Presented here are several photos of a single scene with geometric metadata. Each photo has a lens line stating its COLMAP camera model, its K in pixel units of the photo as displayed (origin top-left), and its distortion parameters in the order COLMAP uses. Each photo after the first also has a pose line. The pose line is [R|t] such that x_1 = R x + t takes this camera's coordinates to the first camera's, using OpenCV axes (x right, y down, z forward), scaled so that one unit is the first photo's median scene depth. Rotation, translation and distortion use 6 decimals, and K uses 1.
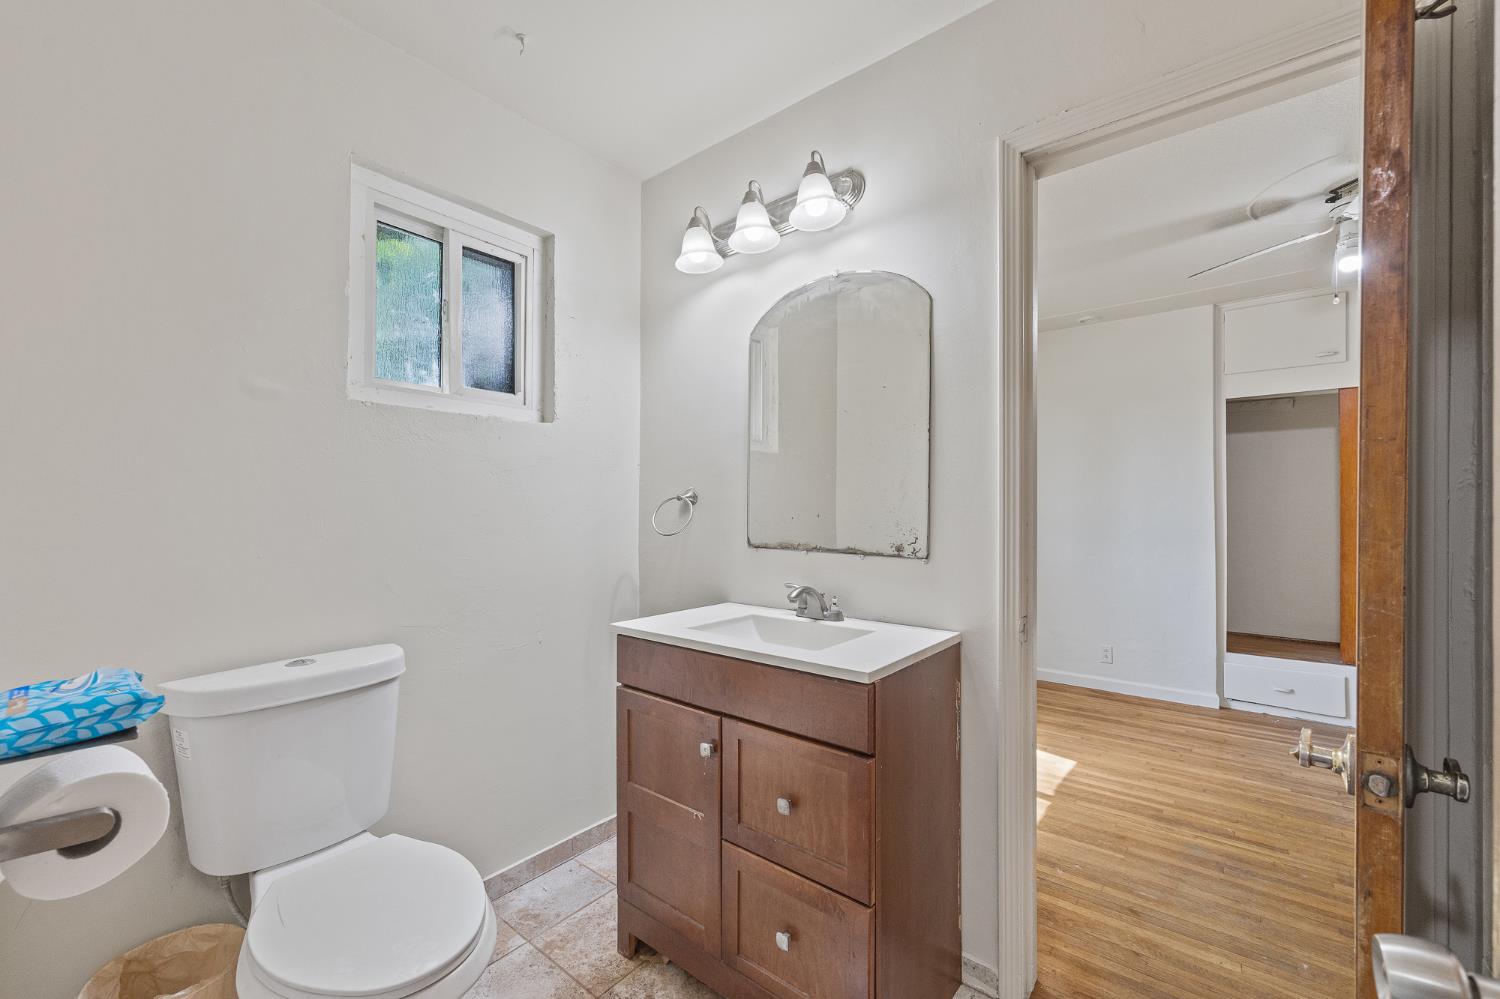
lens RADIAL K [[612.7, 0, 754.3], [0, 612.7, 500.9], [0, 0, 1]] dist [0.002120, 0.000418]
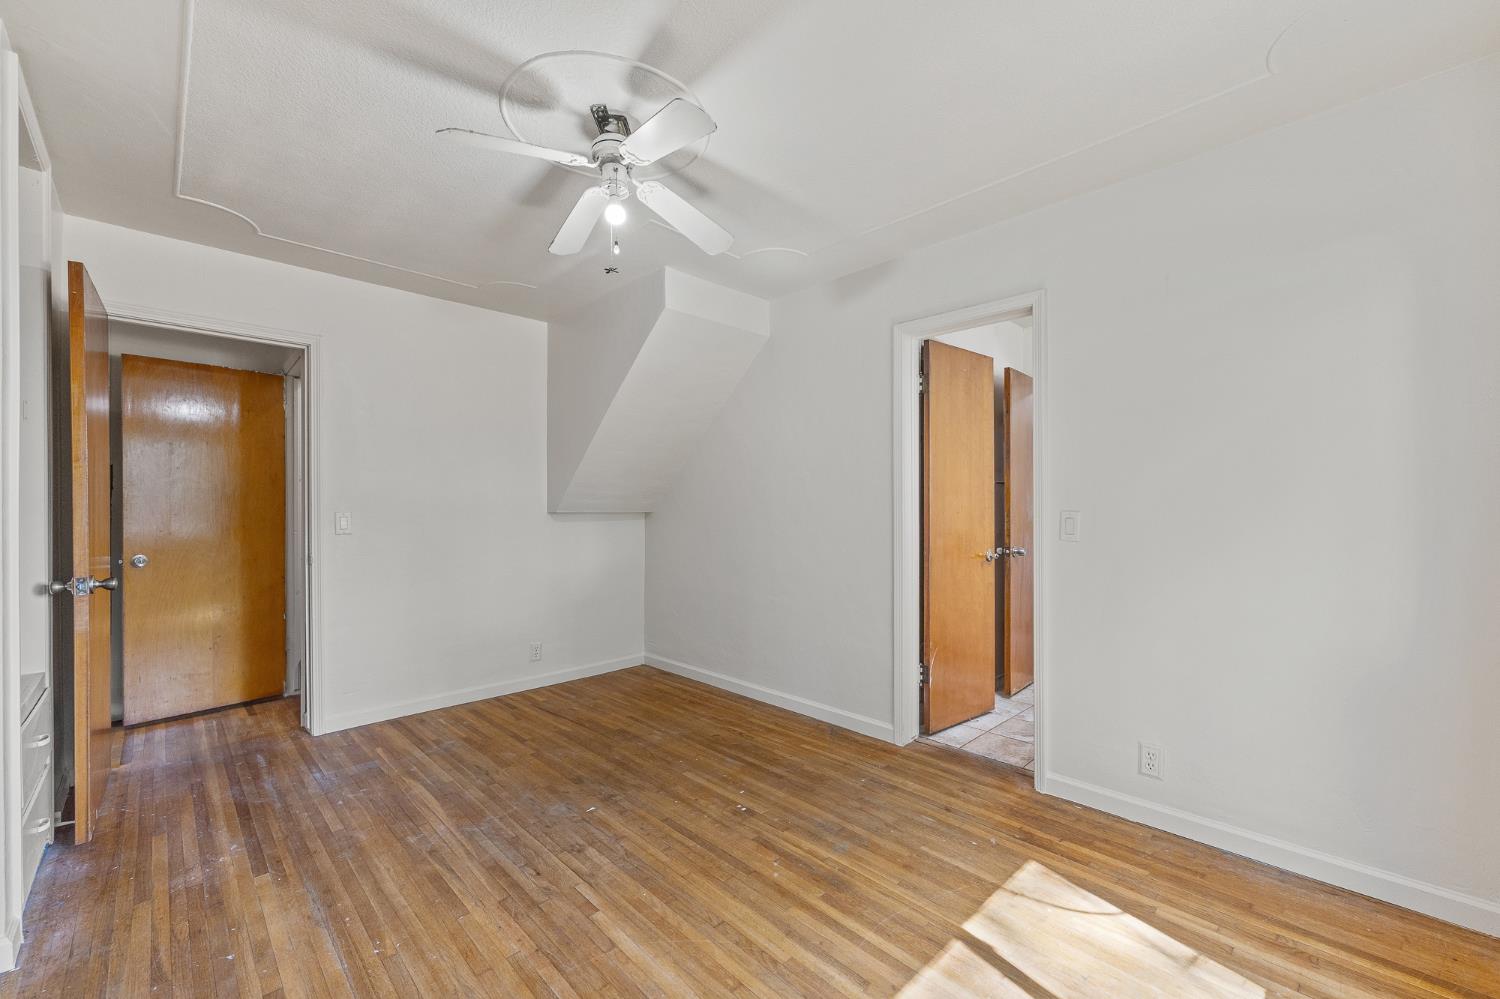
lens RADIAL K [[612.7, 0, 751.8], [0, 612.7, 504.0], [0, 0, 1]] dist [0.002120, 0.000418]
pose [[-0.992897, 0.002400, 0.118954, 0.496087], [0.000292, 0.999843, -0.017739, 0.022606], [-0.118977, -0.017578, -0.992741, 1.337043]]
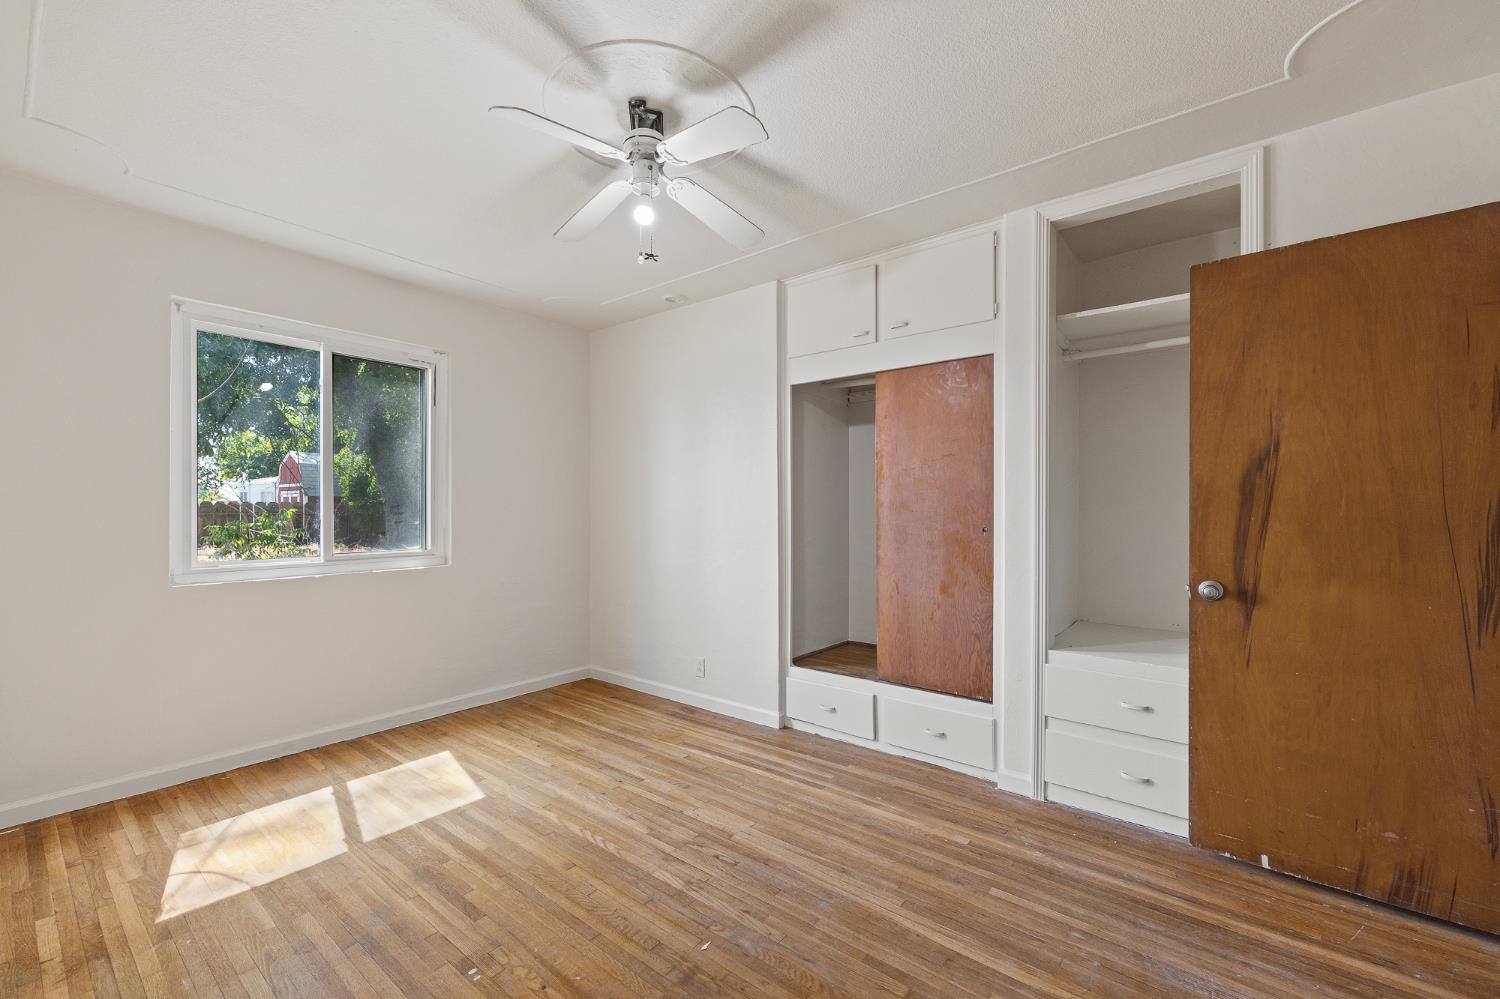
lens RADIAL K [[612.7, 0, 751.2], [0, 612.7, 496.1], [0, 0, 1]] dist [0.002120, 0.000418]
pose [[0.999991, -0.002717, 0.003379, 0.813615], [0.002756, 0.999928, -0.011659, 0.009216], [-0.003348, 0.011668, 0.999926, 0.110394]]
